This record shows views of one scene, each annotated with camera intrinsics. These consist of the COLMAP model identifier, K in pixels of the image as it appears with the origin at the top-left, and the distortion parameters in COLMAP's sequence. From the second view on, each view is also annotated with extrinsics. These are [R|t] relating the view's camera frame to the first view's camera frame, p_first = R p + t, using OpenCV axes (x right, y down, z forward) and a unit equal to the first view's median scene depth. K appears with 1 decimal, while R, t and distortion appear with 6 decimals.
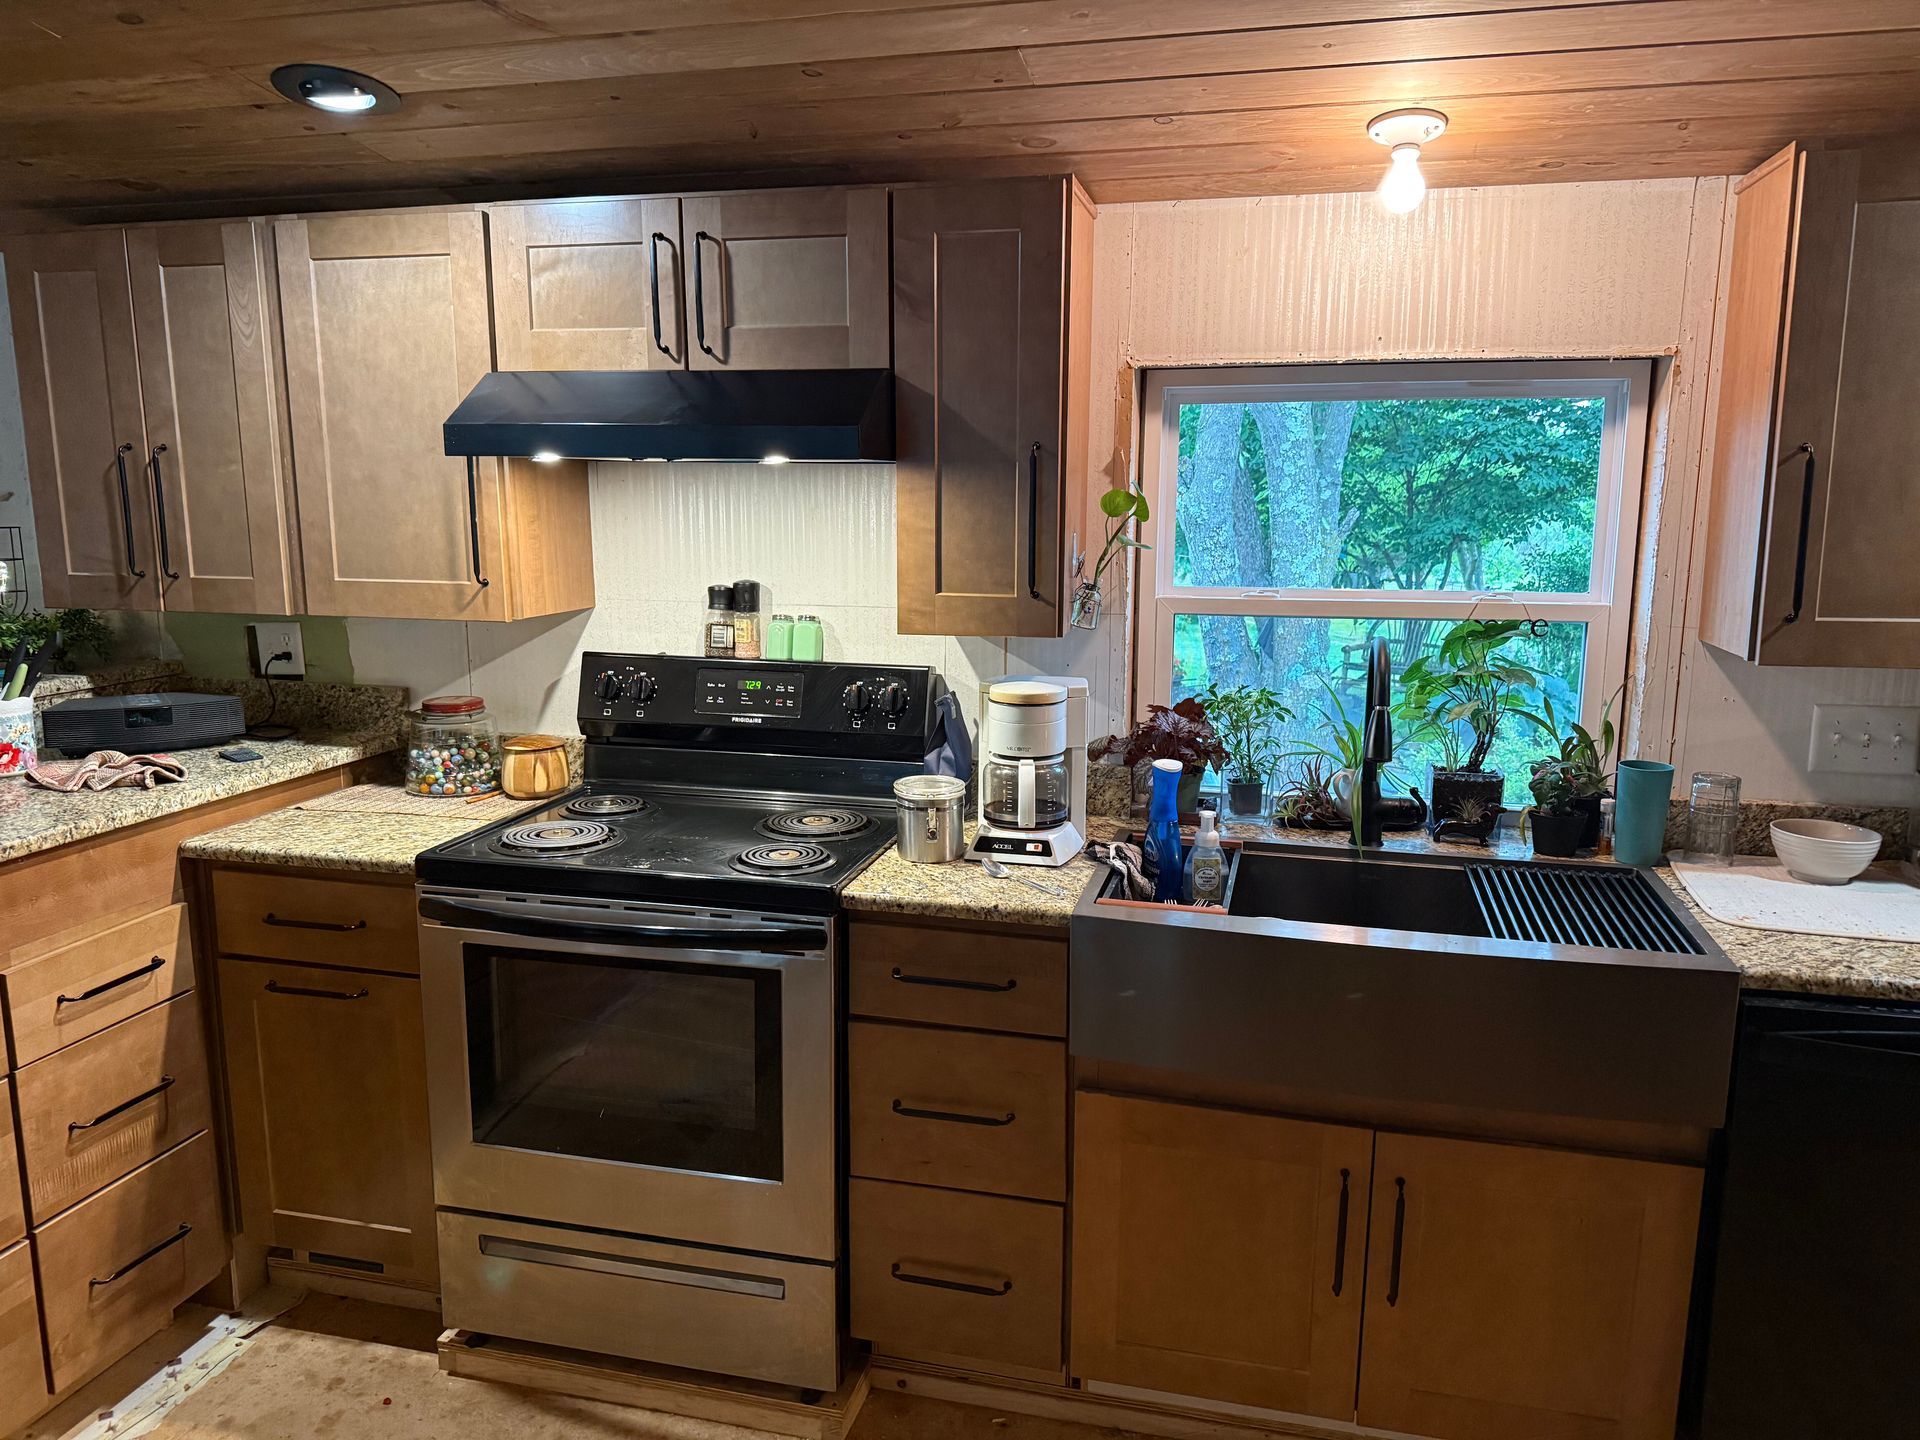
lens RADIAL K [[1349.0, 0, 960.0], [0, 1349.0, 720.0], [0, 0, 1]] dist [0.094383, -0.110513]
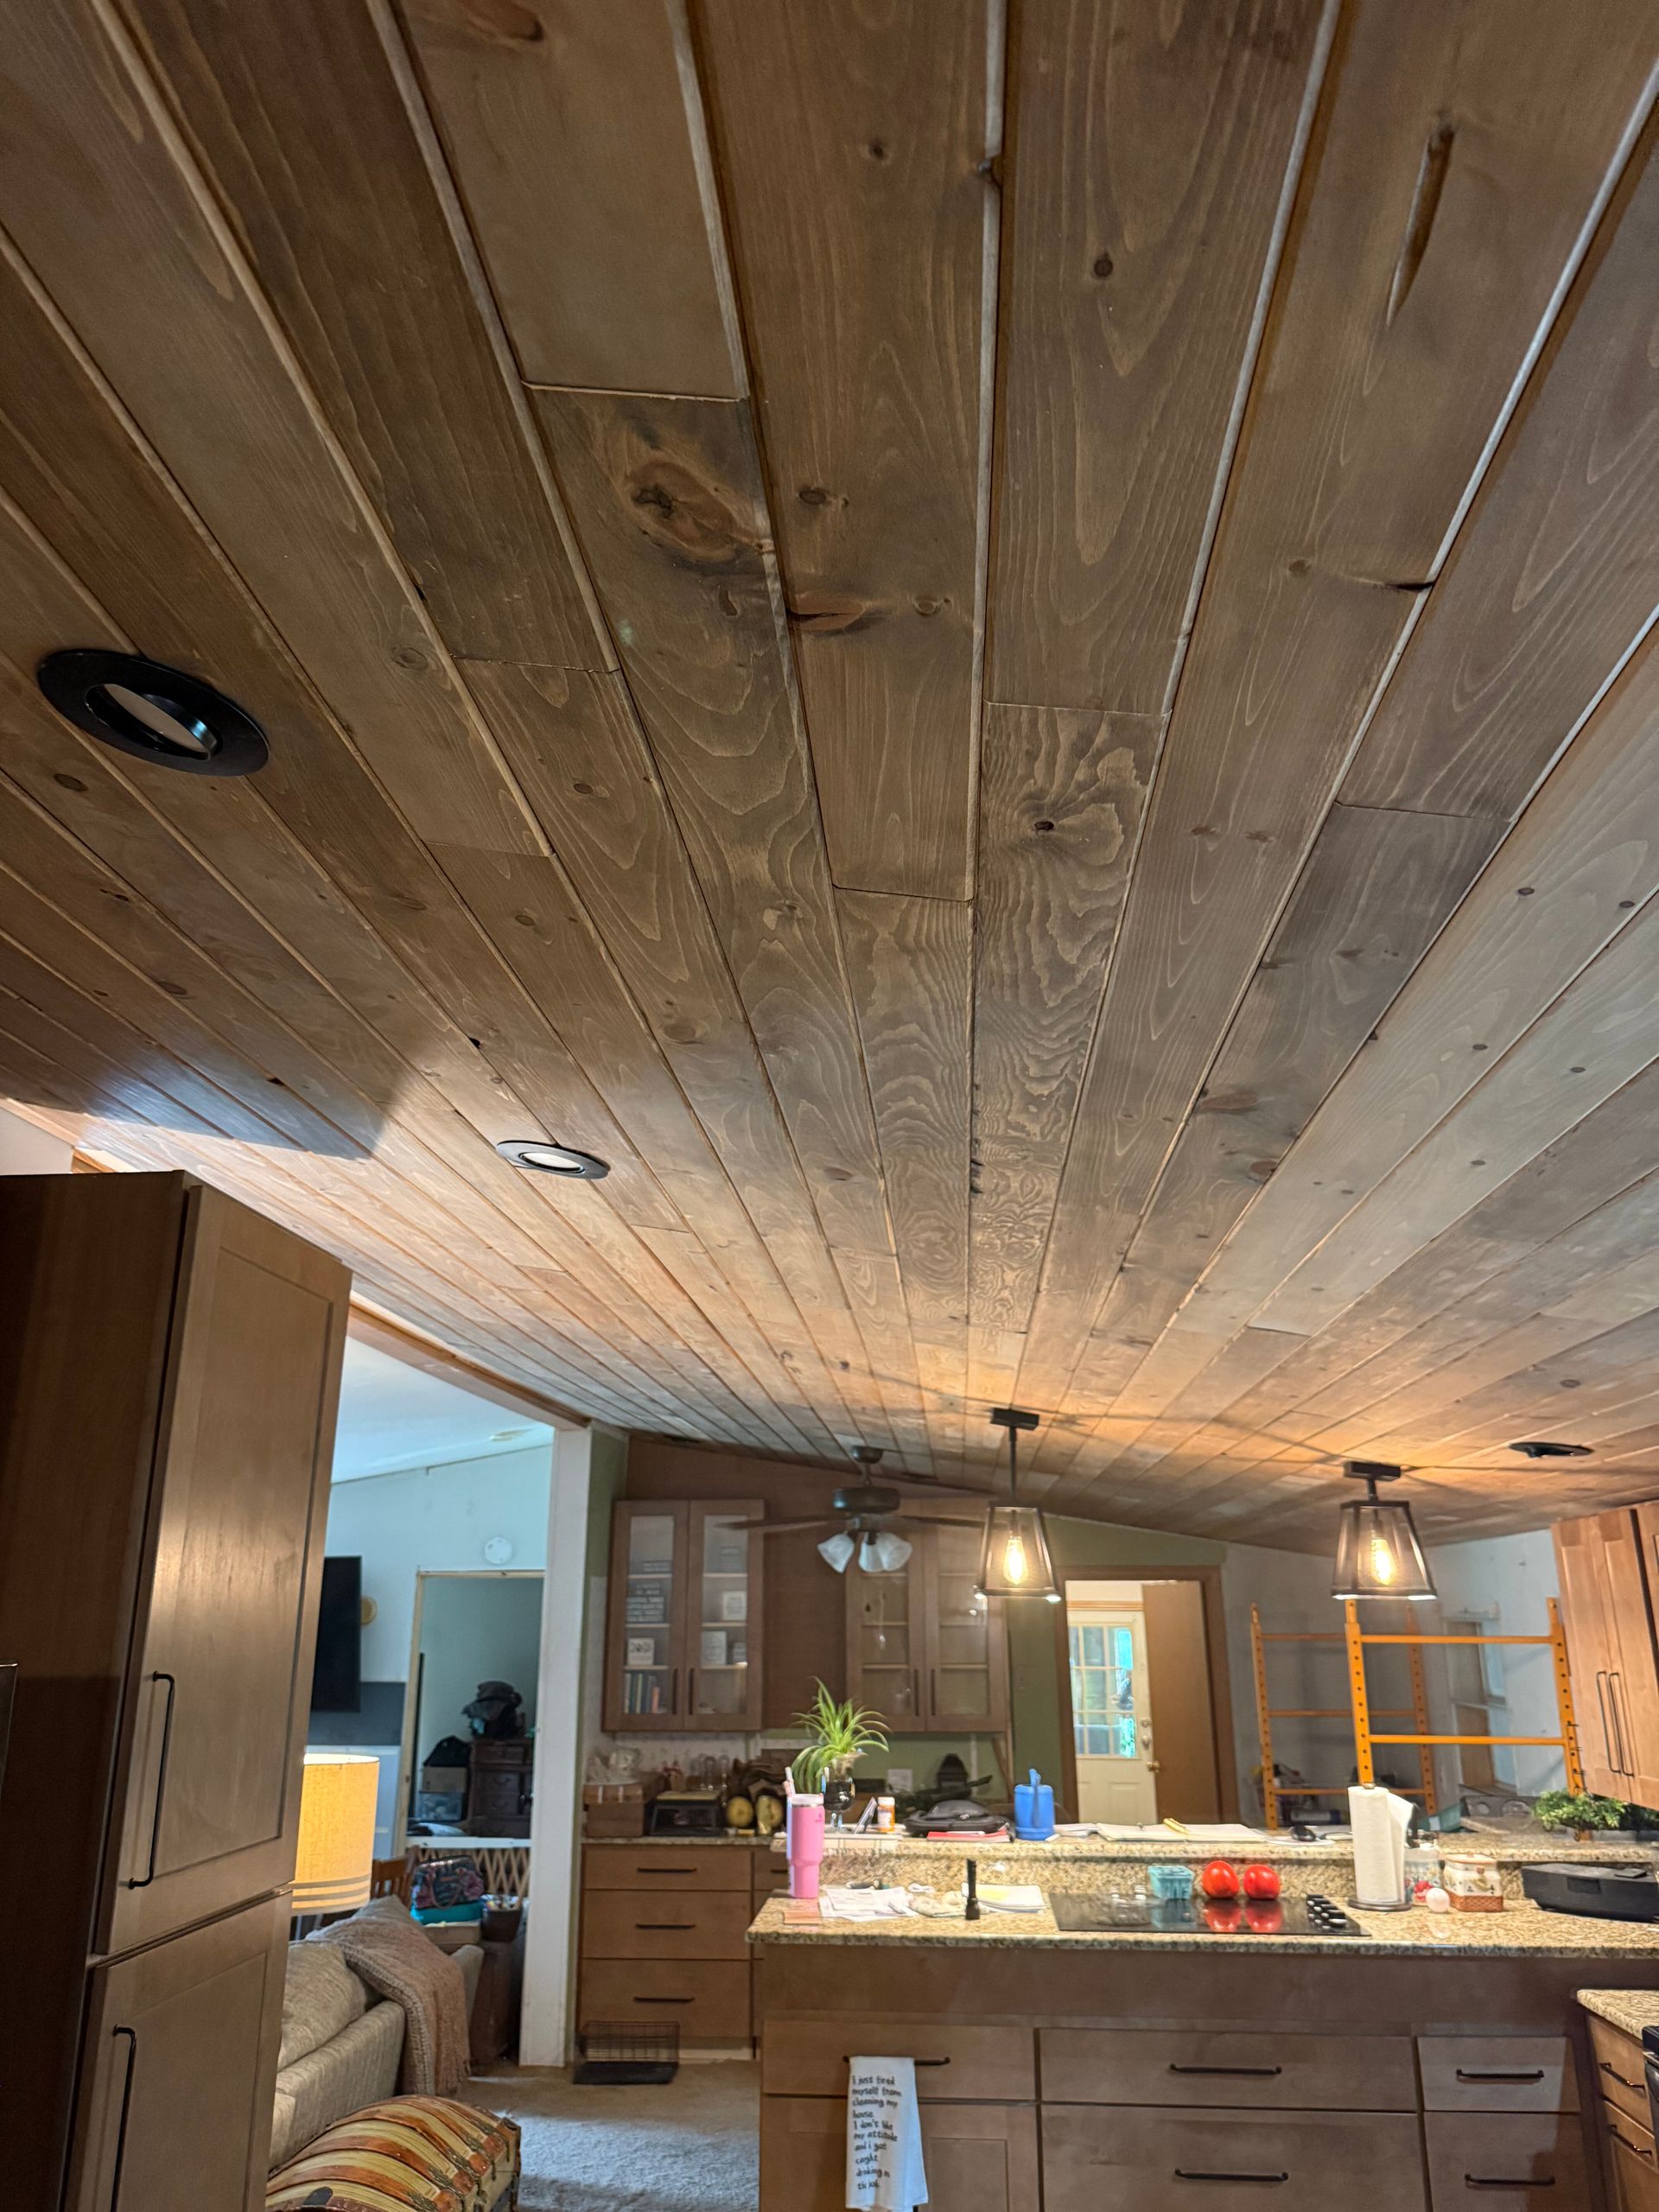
lens RADIAL K [[1575.9, 0, 829.5], [0, 1575.9, 1106.0], [0, 0, 1]] dist [0.005672, -0.017108]
pose [[0.165811, -0.312664, -0.935280, 1.013844], [-0.170733, 0.924985, -0.339490, -0.060377], [0.971266, 0.215974, 0.099990, -0.042966]]
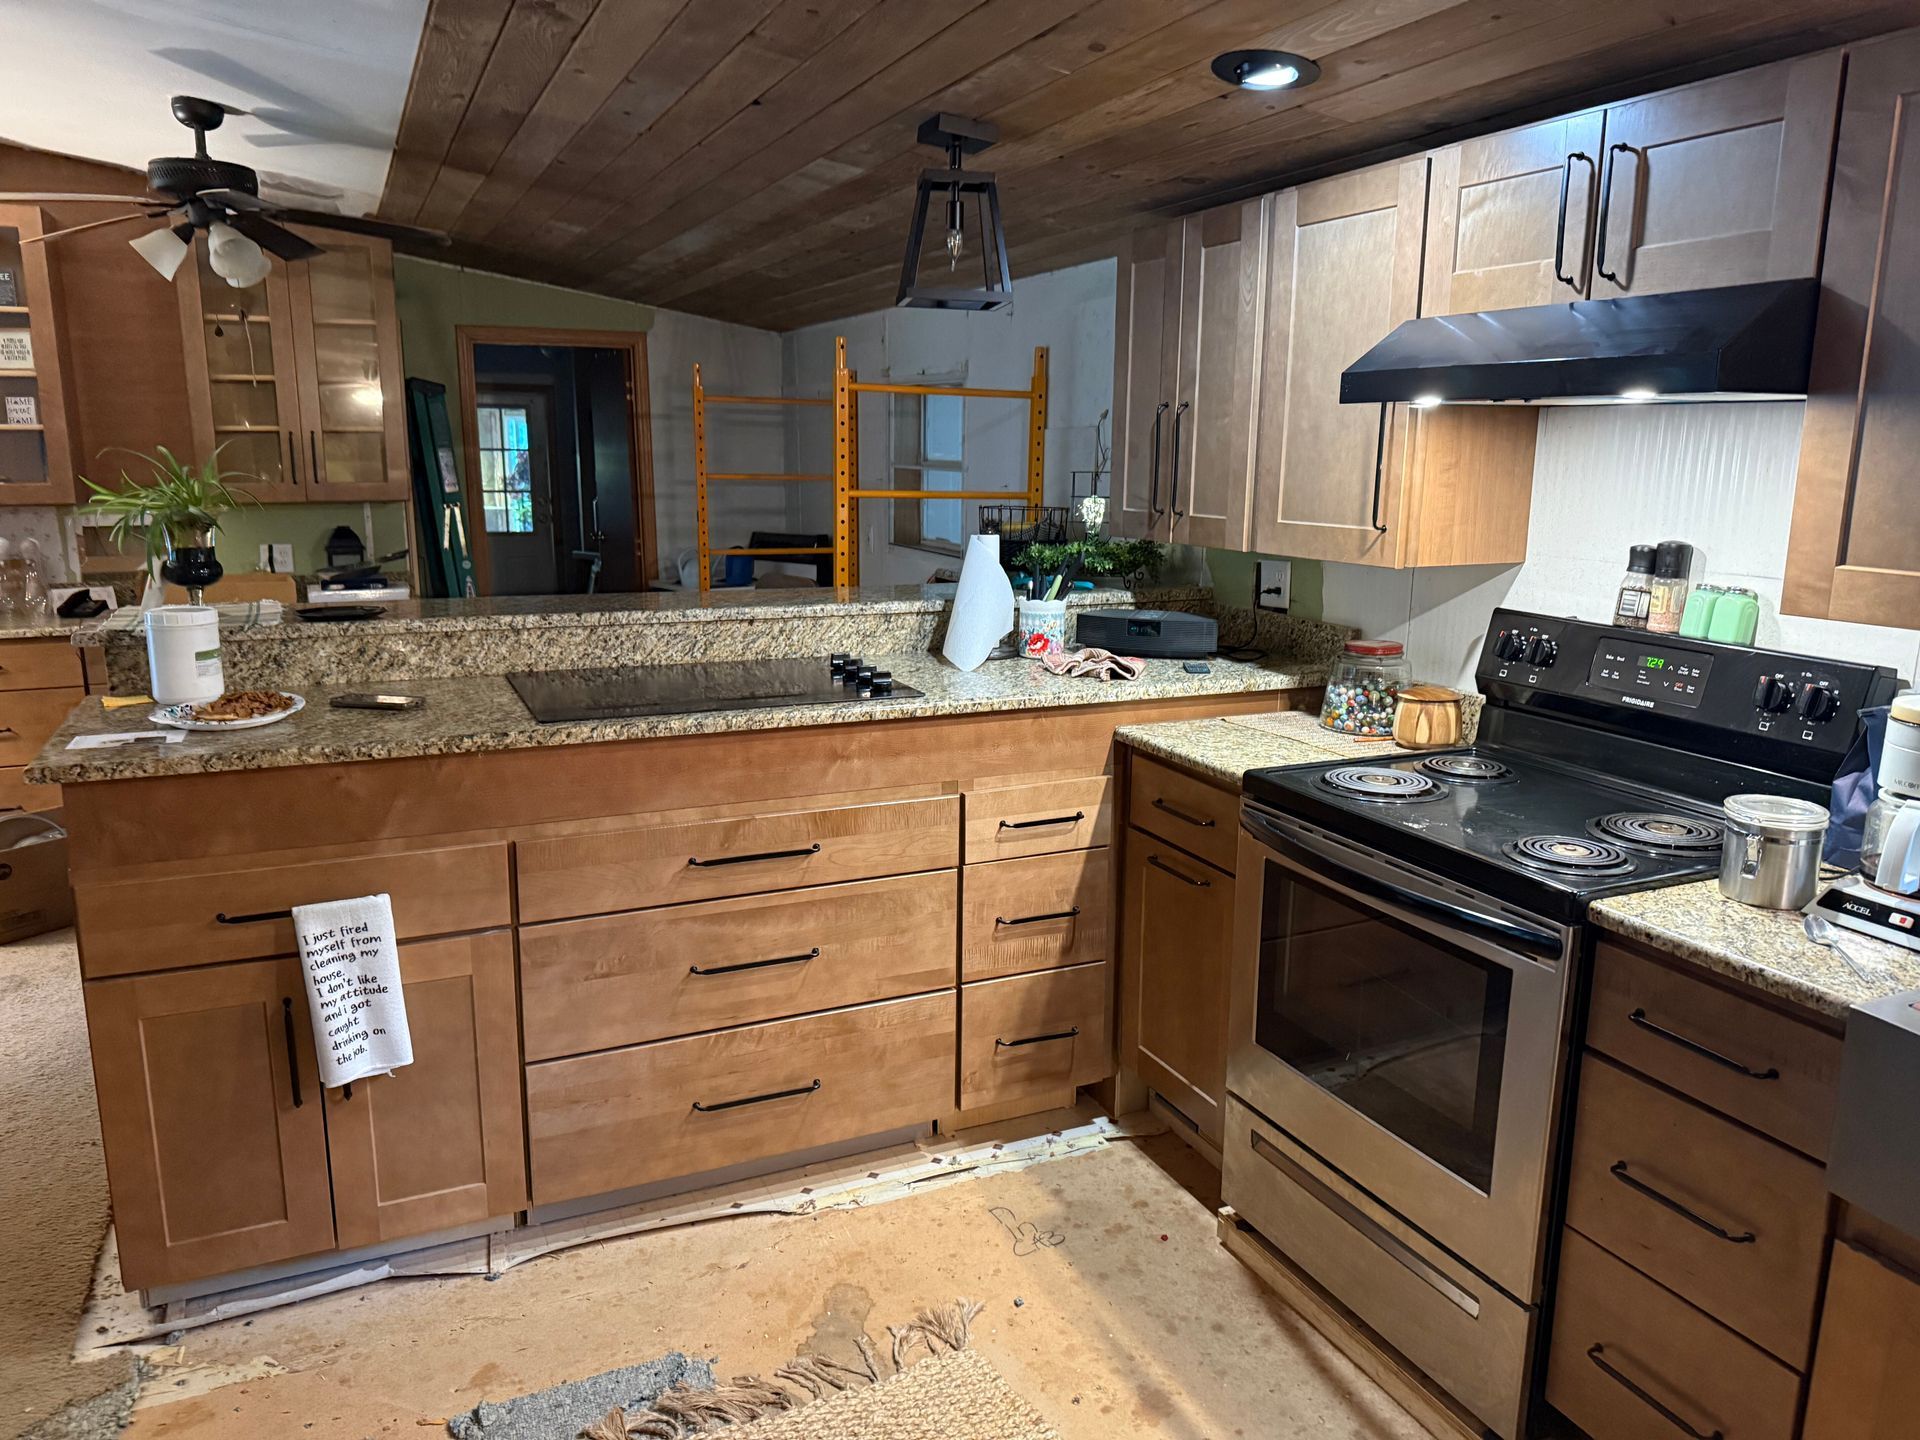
lens RADIAL K [[1356.6, 0, 960.0], [0, 1356.6, 720.0], [0, 0, 1]] dist [0.125254, -0.182968]
pose [[0.616294, 0.158653, -0.771369, 0.286656], [-0.140358, 0.985943, 0.090645, -0.008714], [0.774907, 0.052404, 0.629899, 0.119439]]
